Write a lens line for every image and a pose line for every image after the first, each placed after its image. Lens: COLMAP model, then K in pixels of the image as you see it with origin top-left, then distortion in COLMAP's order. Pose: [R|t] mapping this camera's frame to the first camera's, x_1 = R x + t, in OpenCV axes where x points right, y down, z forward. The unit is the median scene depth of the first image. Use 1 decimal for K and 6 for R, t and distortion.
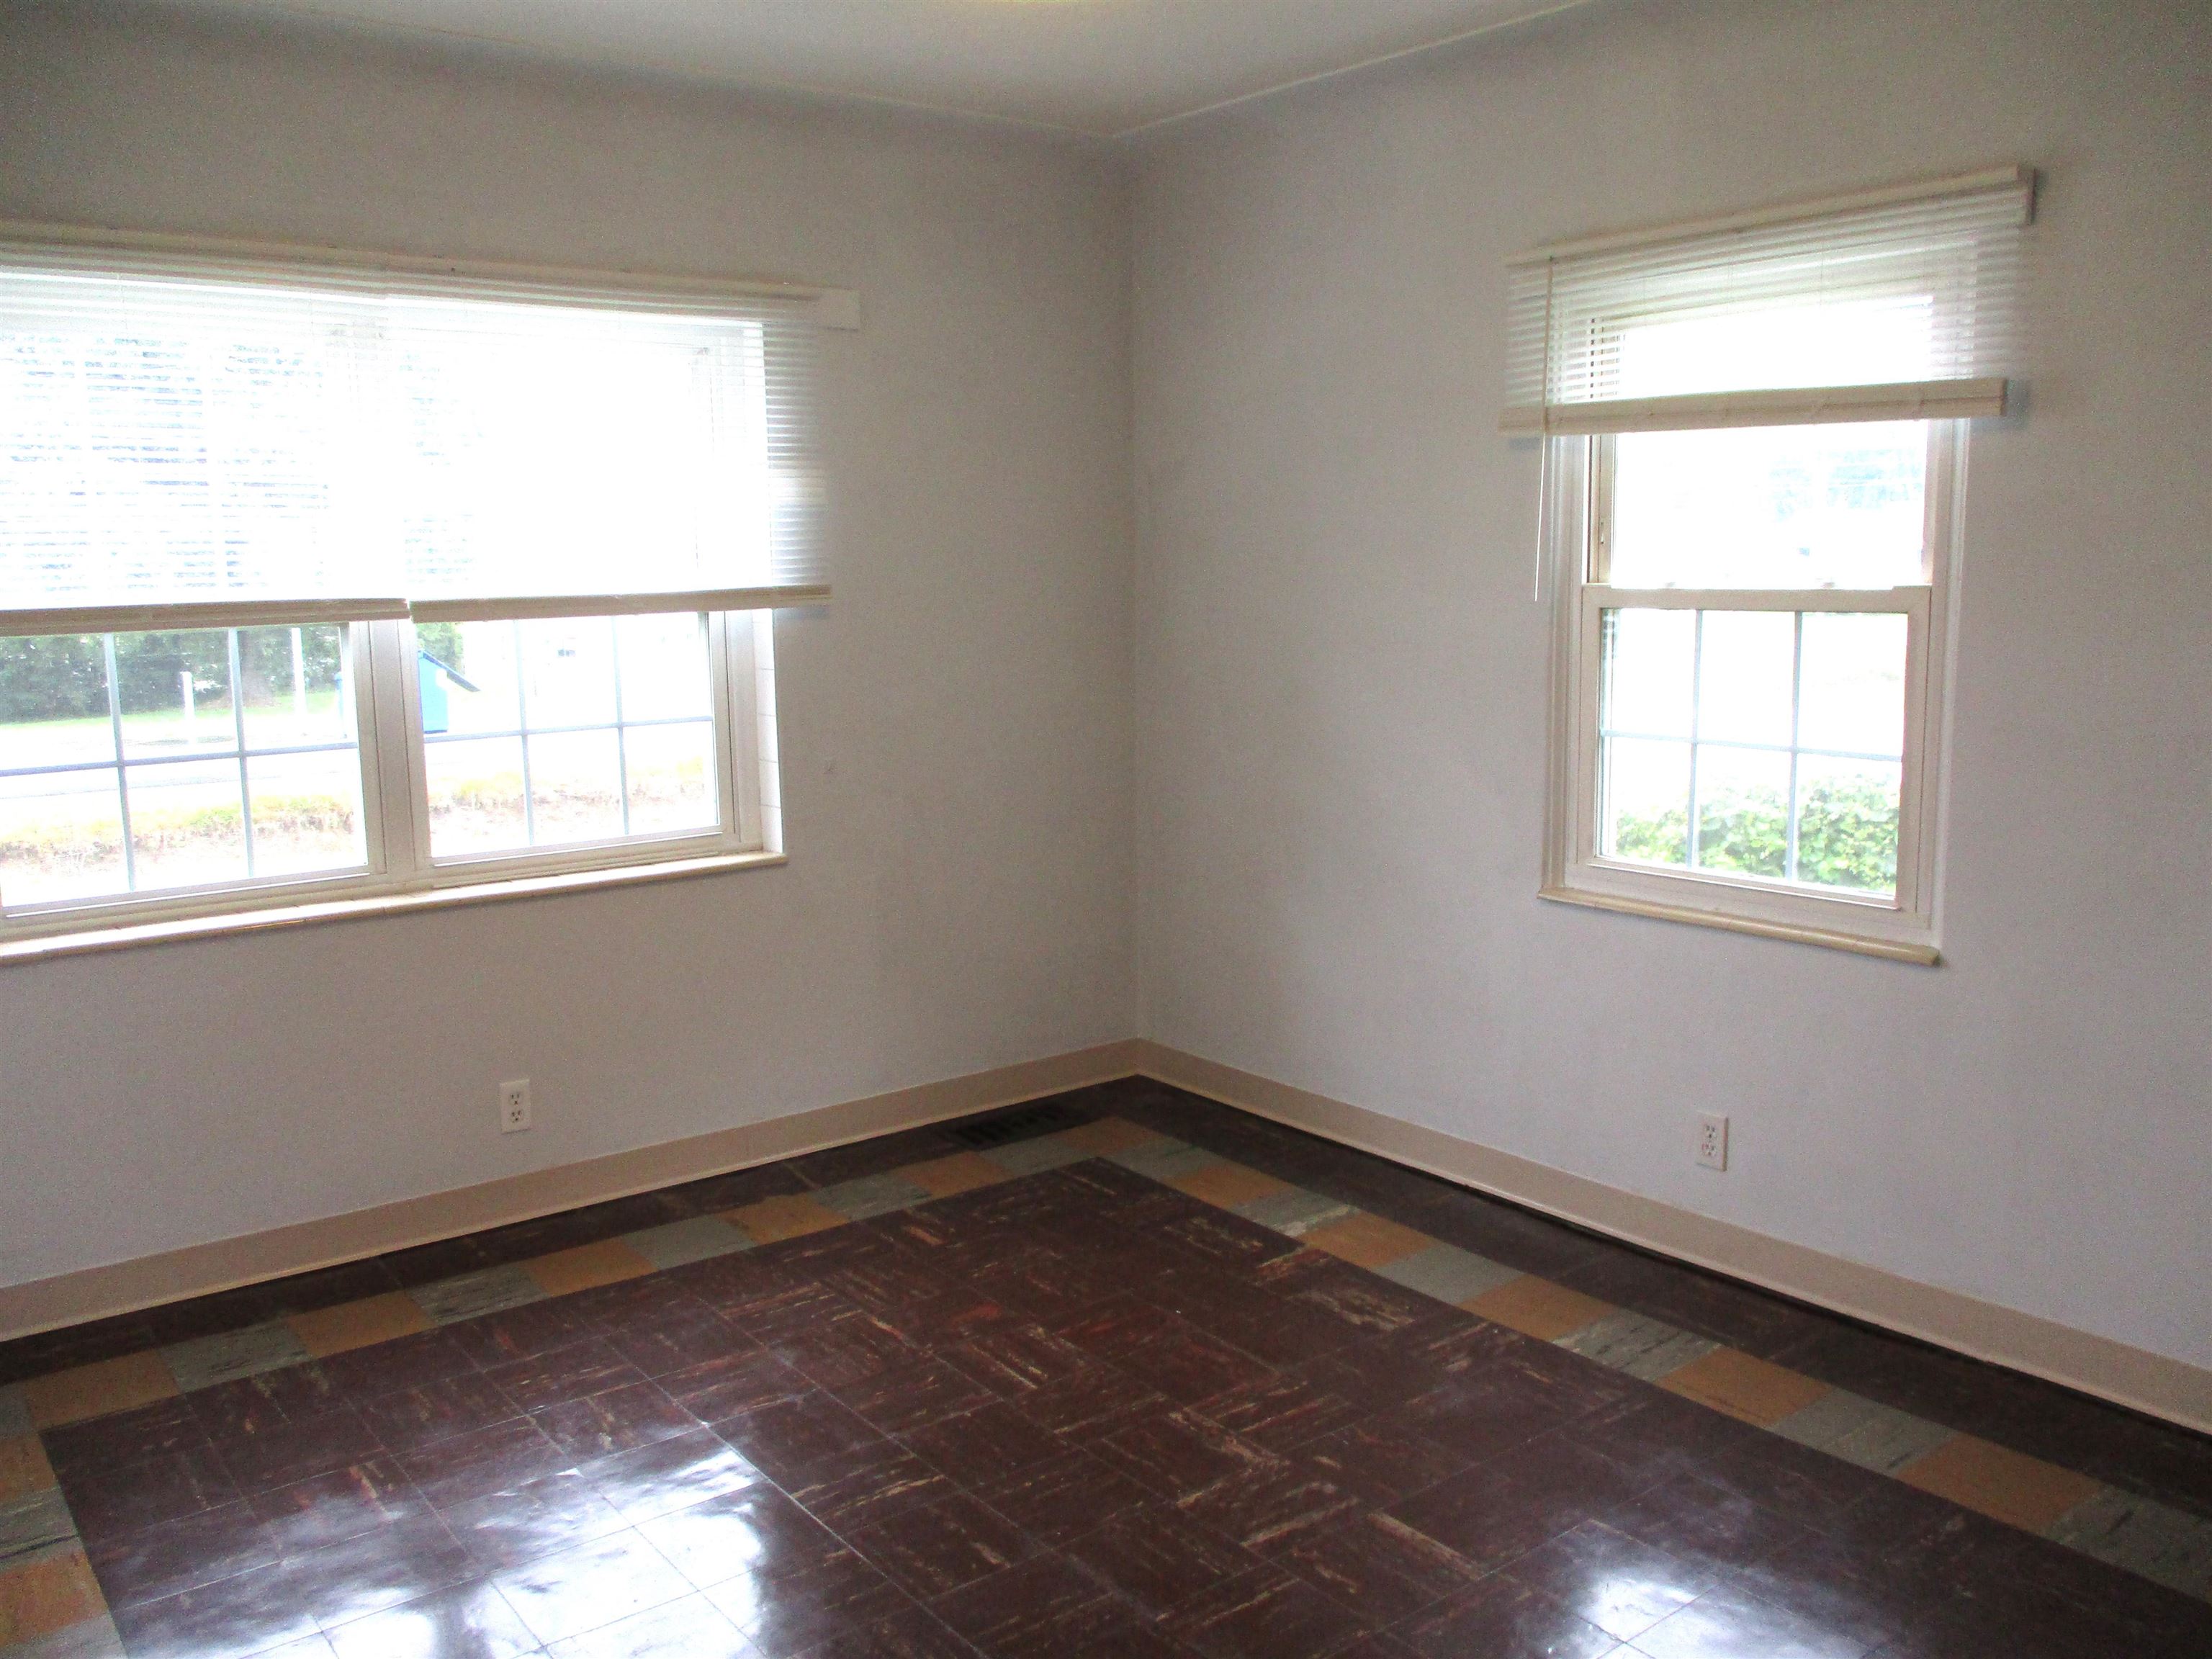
lens RADIAL K [[1917.0, 0, 1106.0], [0, 1917.0, 829.5], [0, 0, 1]] dist [-0.002464, -0.002234]
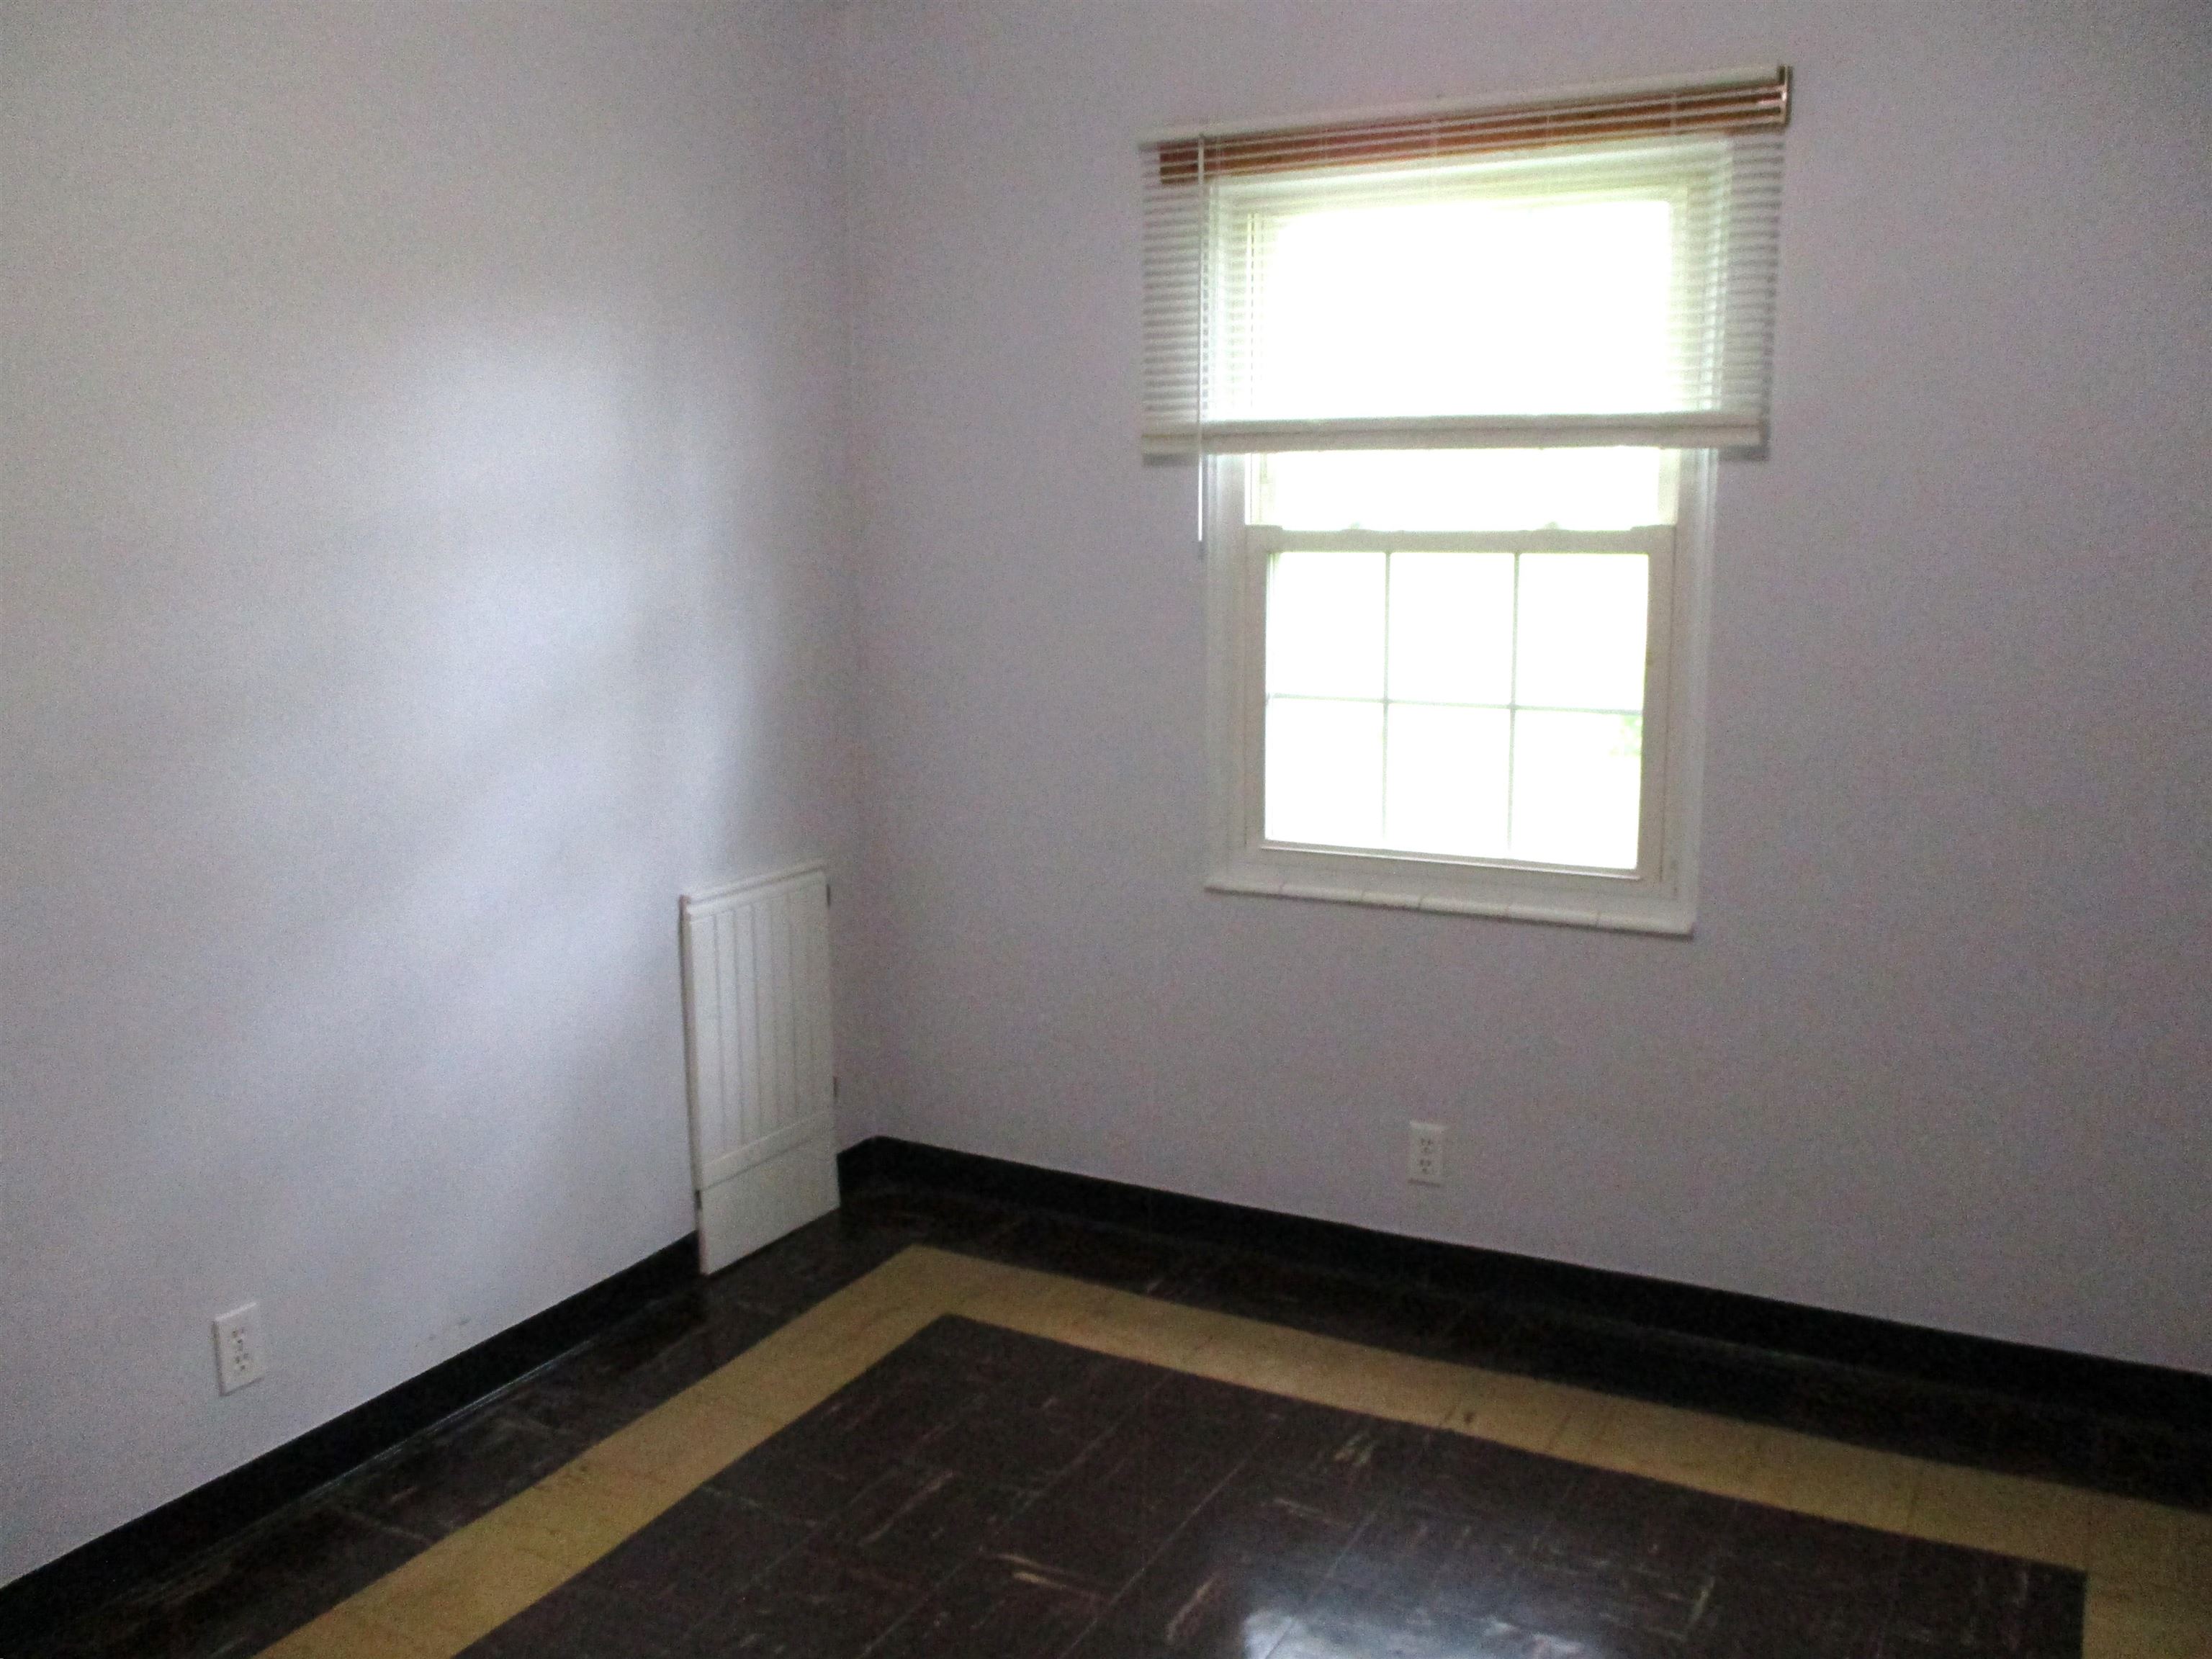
lens RADIAL K [[1917.0, 0, 1106.0], [0, 1917.0, 829.5], [0, 0, 1]] dist [-0.002464, -0.002234]
pose [[0.906485, -0.068918, 0.416575, -0.201961], [0.054611, 0.997439, 0.046182, -0.036478], [-0.418691, -0.019114, 0.907928, 0.263056]]
